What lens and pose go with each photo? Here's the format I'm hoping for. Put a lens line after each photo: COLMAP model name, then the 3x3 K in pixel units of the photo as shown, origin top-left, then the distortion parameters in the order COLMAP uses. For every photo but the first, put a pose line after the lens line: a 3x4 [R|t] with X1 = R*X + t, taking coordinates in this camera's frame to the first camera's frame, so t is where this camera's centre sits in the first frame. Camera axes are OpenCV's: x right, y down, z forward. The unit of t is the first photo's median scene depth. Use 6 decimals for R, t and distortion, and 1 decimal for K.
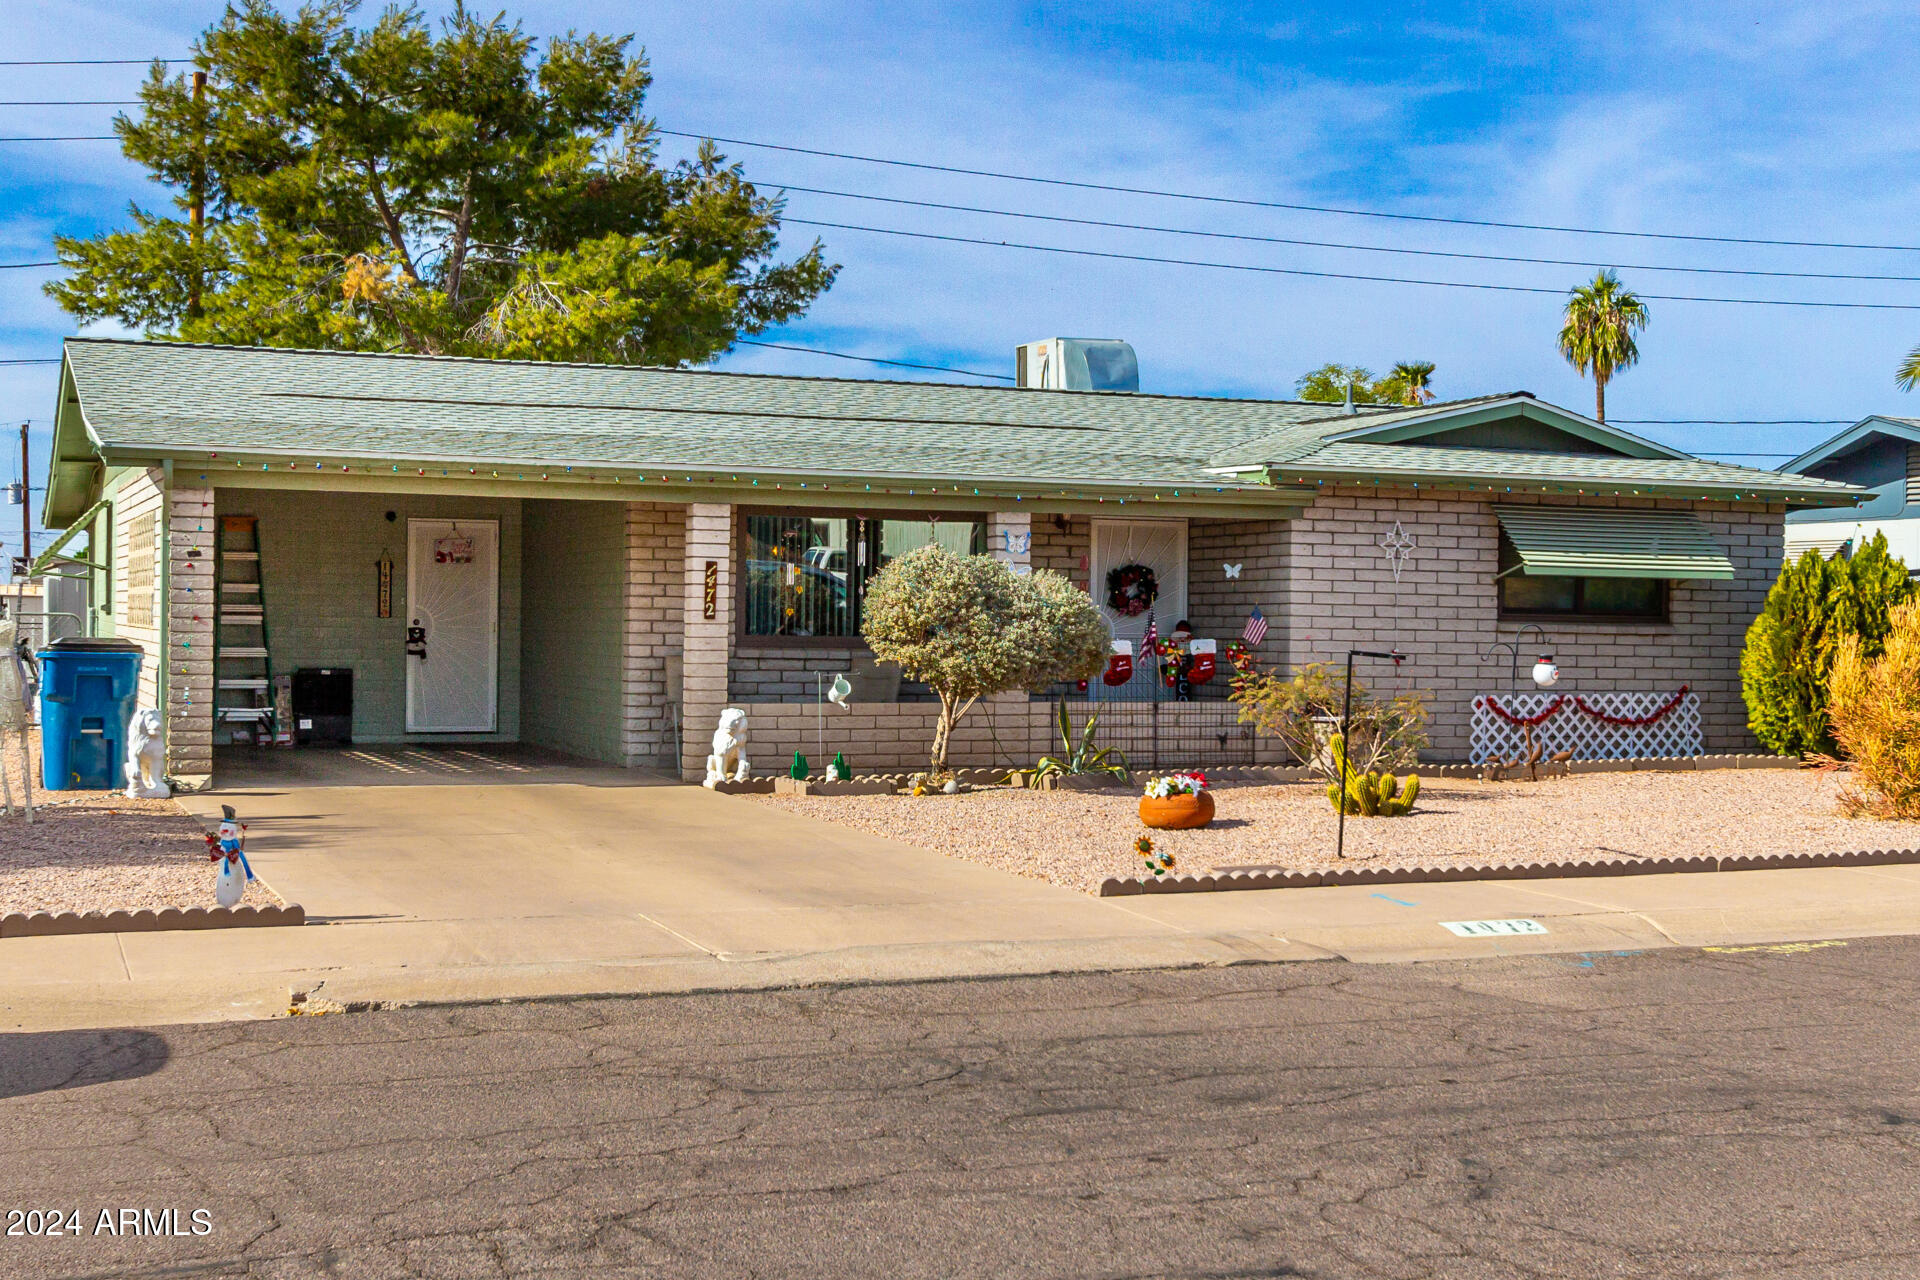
lens RADIAL K [[2500.5, 0, 962.9], [0, 2500.5, 638.5], [0, 0, 1]] dist [0.005916, 0.000000]
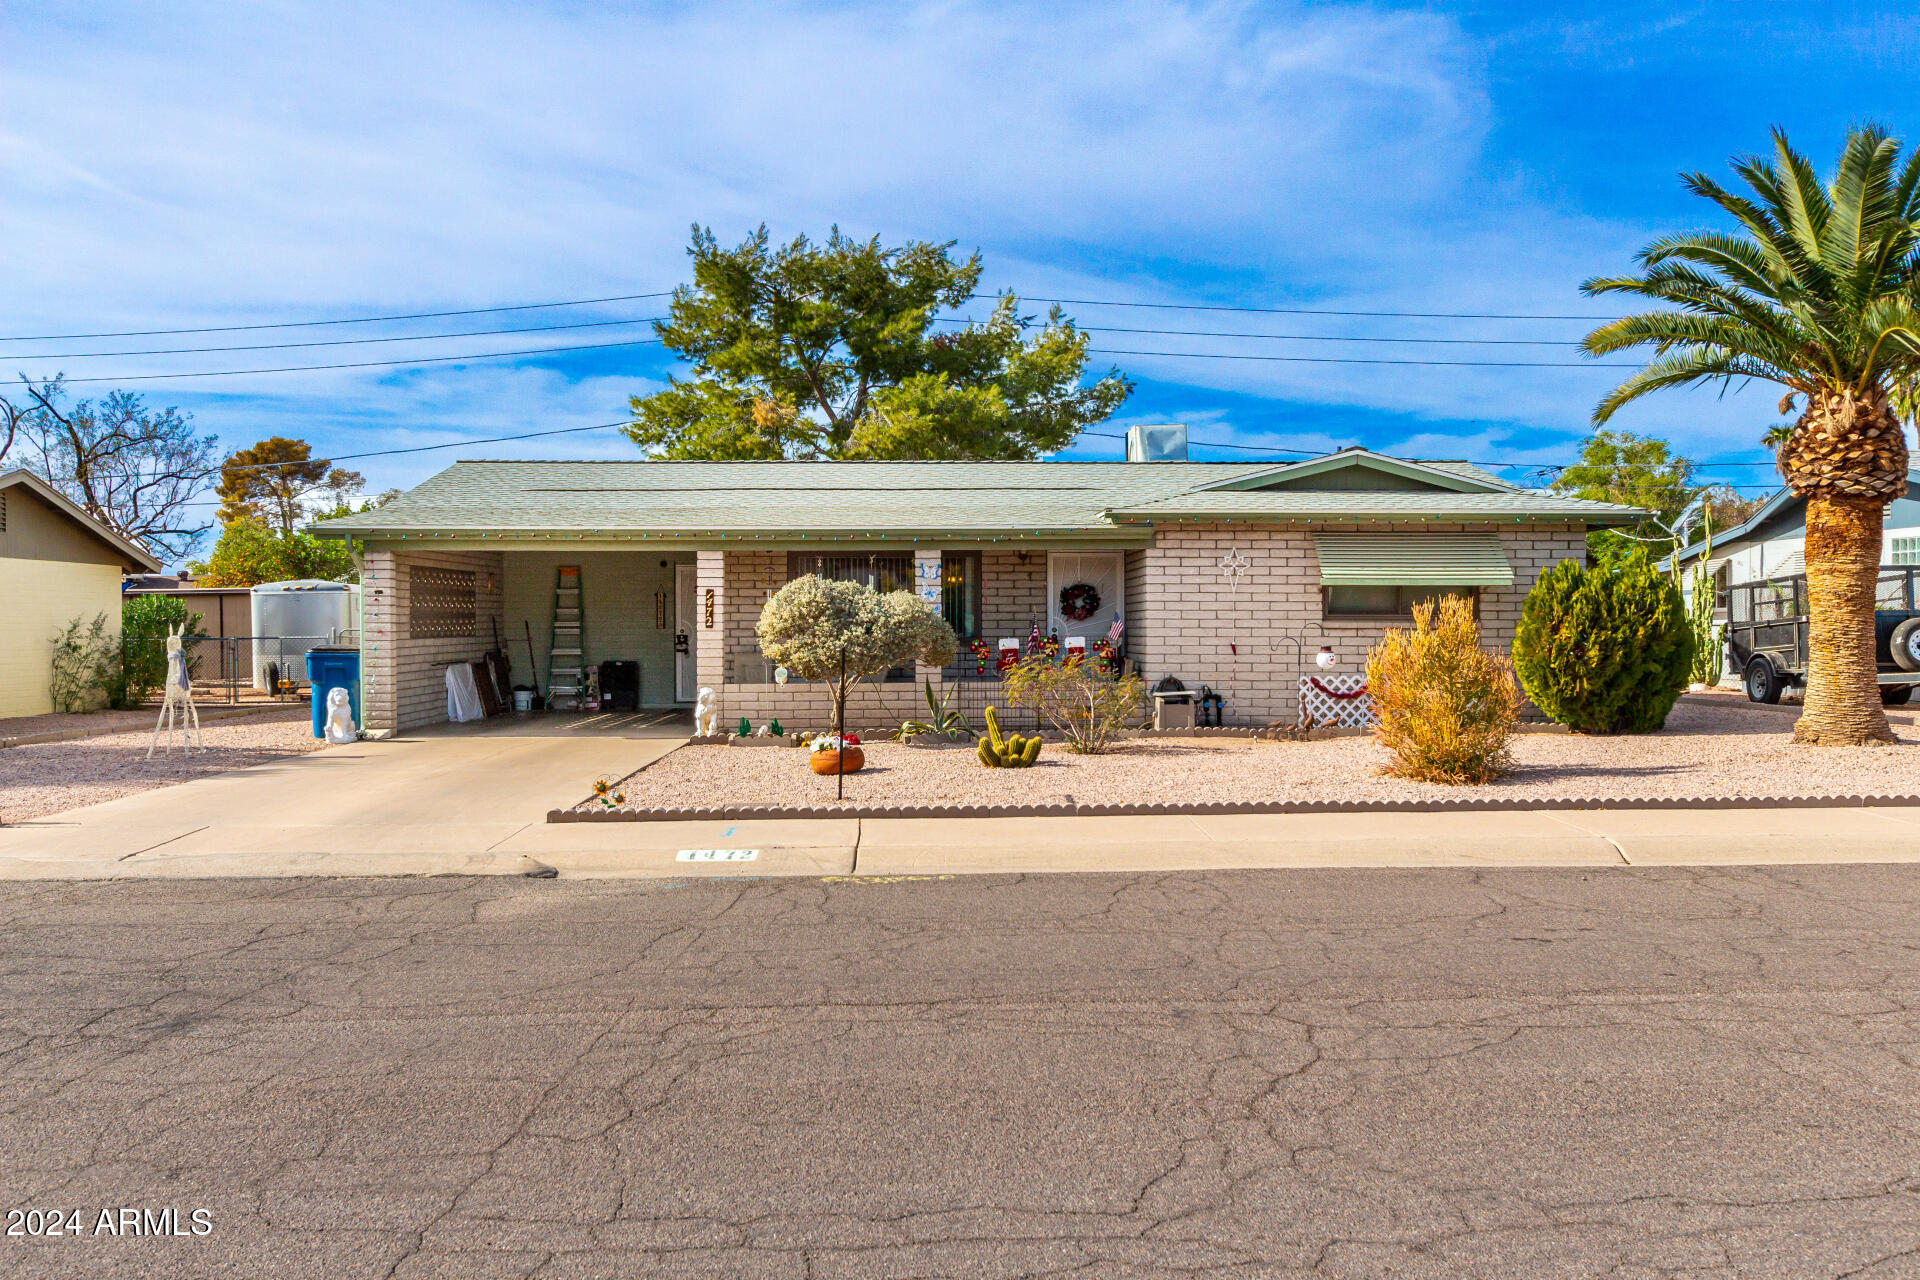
lens RADIAL K [[1626.2, 0, 948.2], [0, 1626.2, 636.3], [0, 0, 1]] dist [0.012567, -0.011329]
pose [[0.936424, -0.012075, -0.350662, 0.331834], [0.011938, 0.999925, -0.002553, 0.001400], [0.350667, -0.001795, 0.936499, 0.120438]]
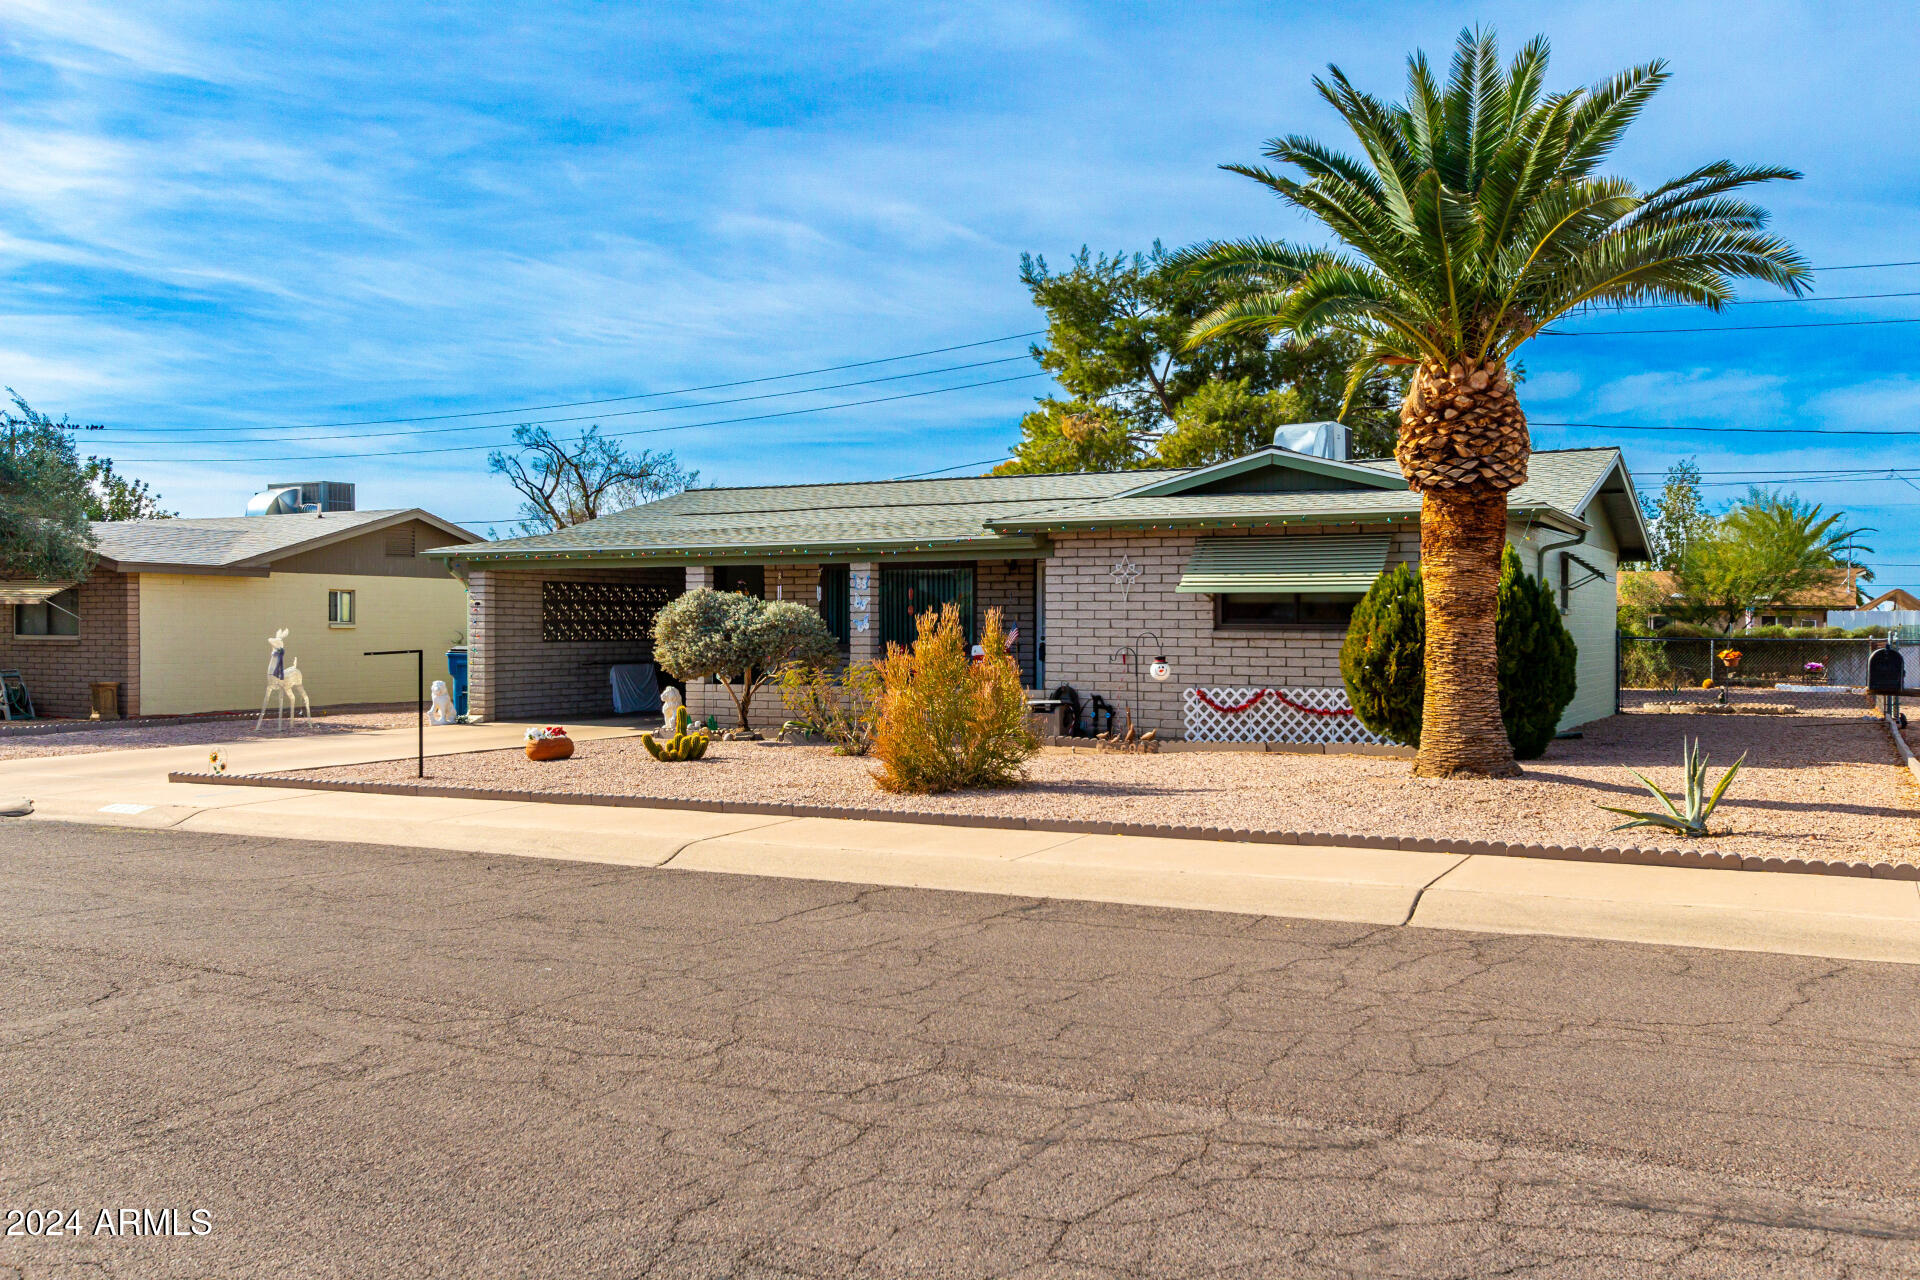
lens RADIAL K [[1626.2, 0, 964.0], [0, 1626.2, 639.9], [0, 0, 1]] dist [0.012567, -0.011329]
pose [[0.656598, -0.006847, -0.754210, 0.755503], [0.000939, 0.999965, -0.008260, 0.004855], [0.754240, 0.004715, 0.656582, 0.364257]]
